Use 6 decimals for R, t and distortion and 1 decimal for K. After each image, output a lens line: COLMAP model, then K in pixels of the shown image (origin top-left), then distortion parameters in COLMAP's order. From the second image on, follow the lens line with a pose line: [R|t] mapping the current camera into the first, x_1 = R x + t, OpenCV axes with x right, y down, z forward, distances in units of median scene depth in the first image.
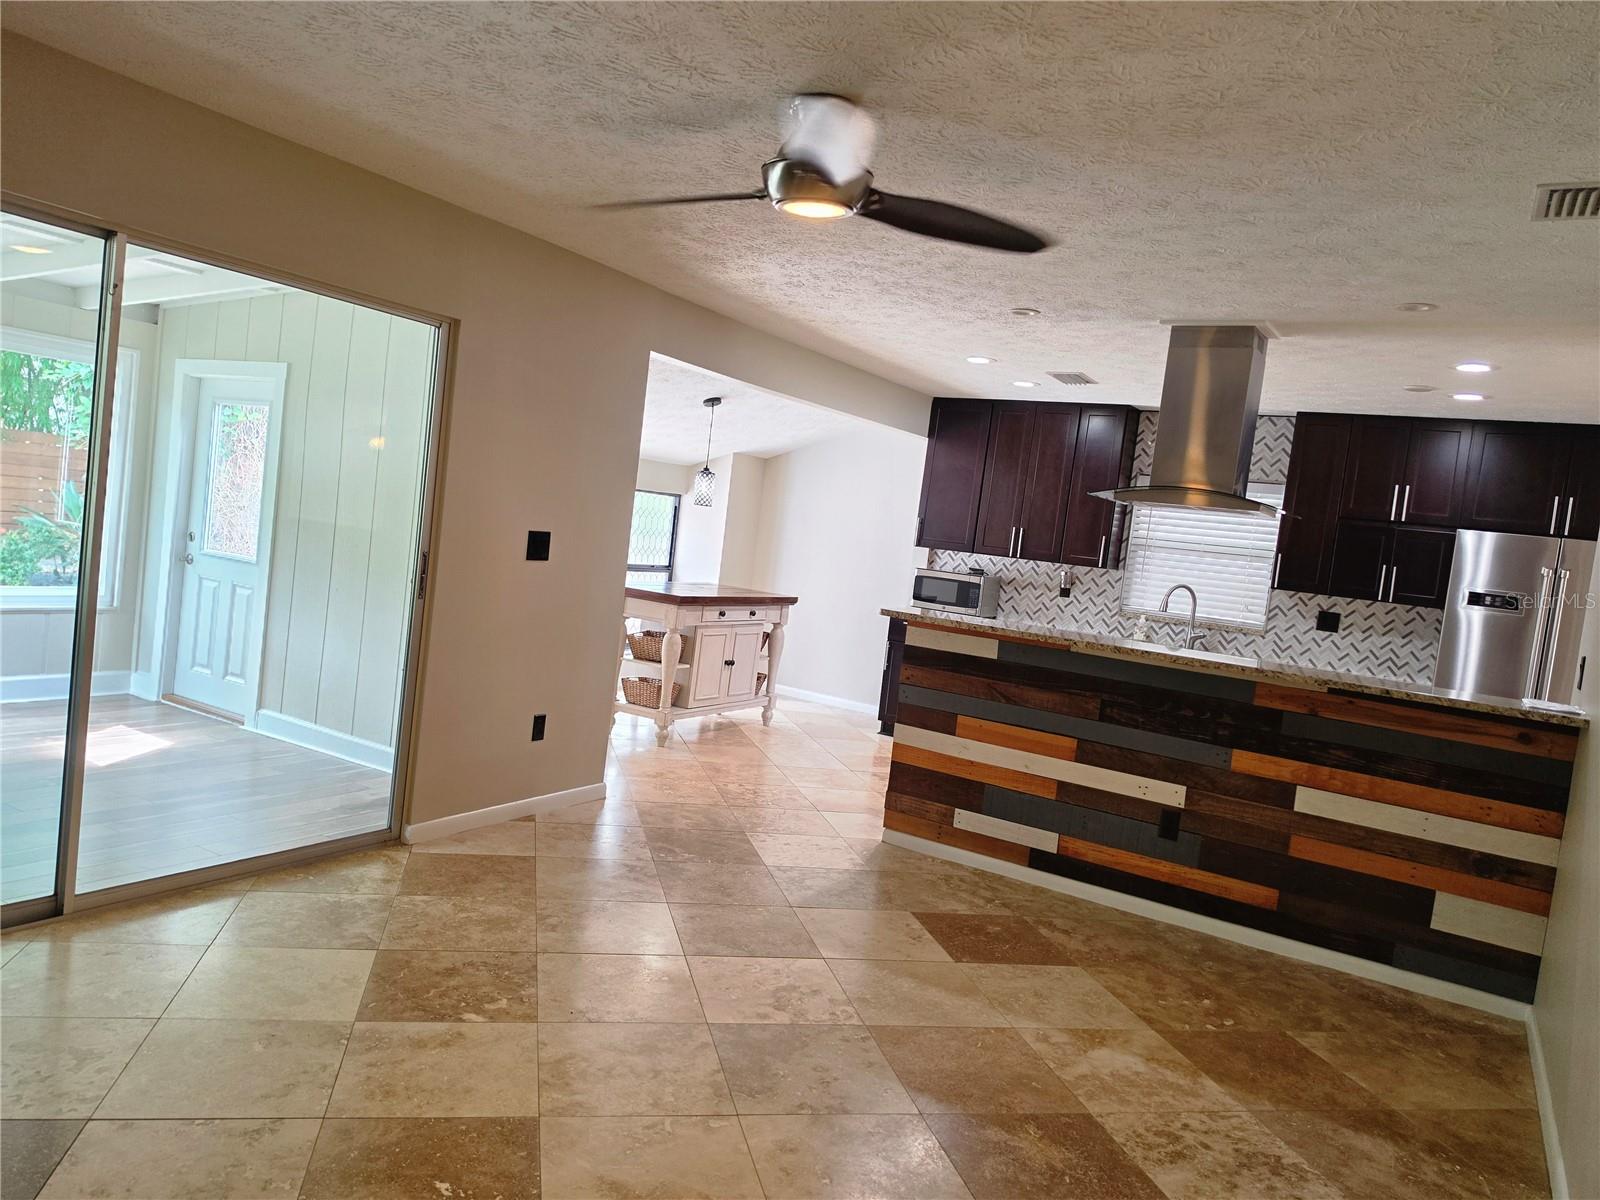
lens RADIAL K [[1088.8, 0, 800.5], [0, 1088.8, 590.1], [0, 0, 1]] dist [0.098948, -0.154226]
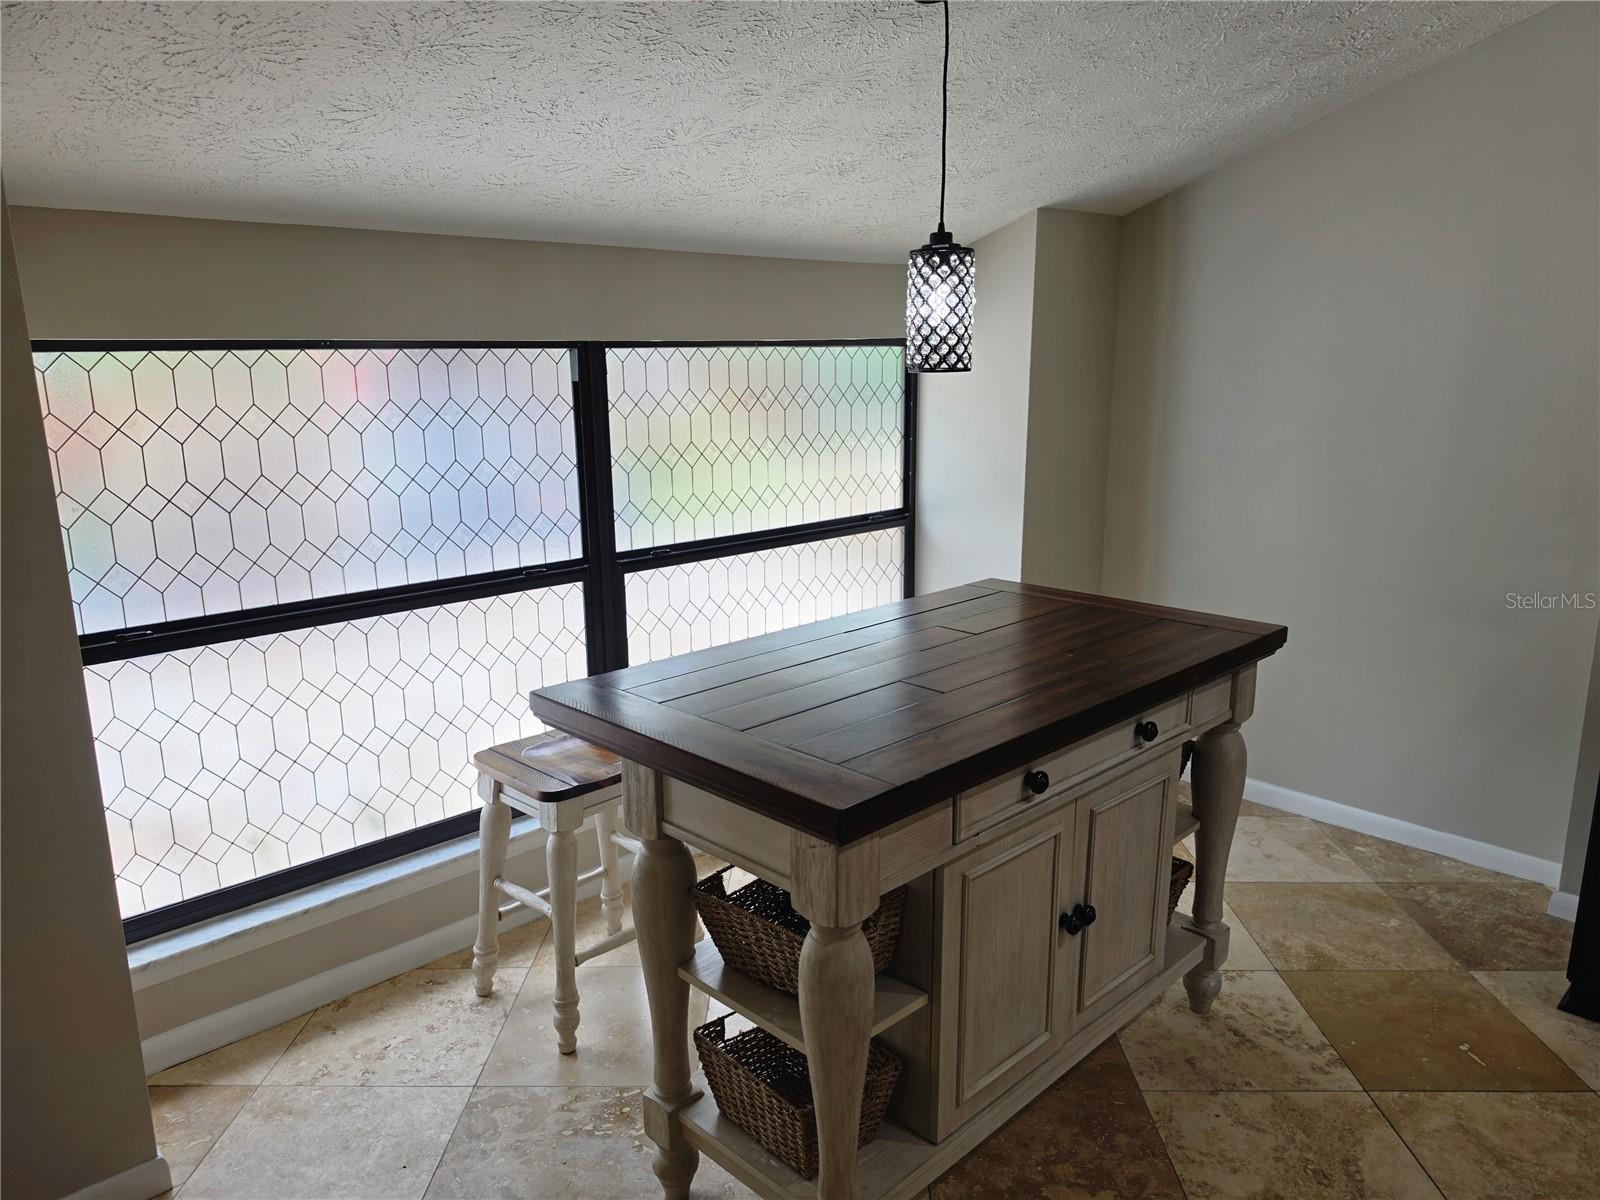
lens RADIAL K [[1088.8, 0, 800.5], [0, 1088.8, 590.1], [0, 0, 1]] dist [0.098948, -0.154226]
pose [[0.953350, -0.066803, -0.294383, -0.043783], [0.106086, 0.987144, 0.119550, -0.060088], [0.282612, -0.145203, 0.948181, 0.722506]]
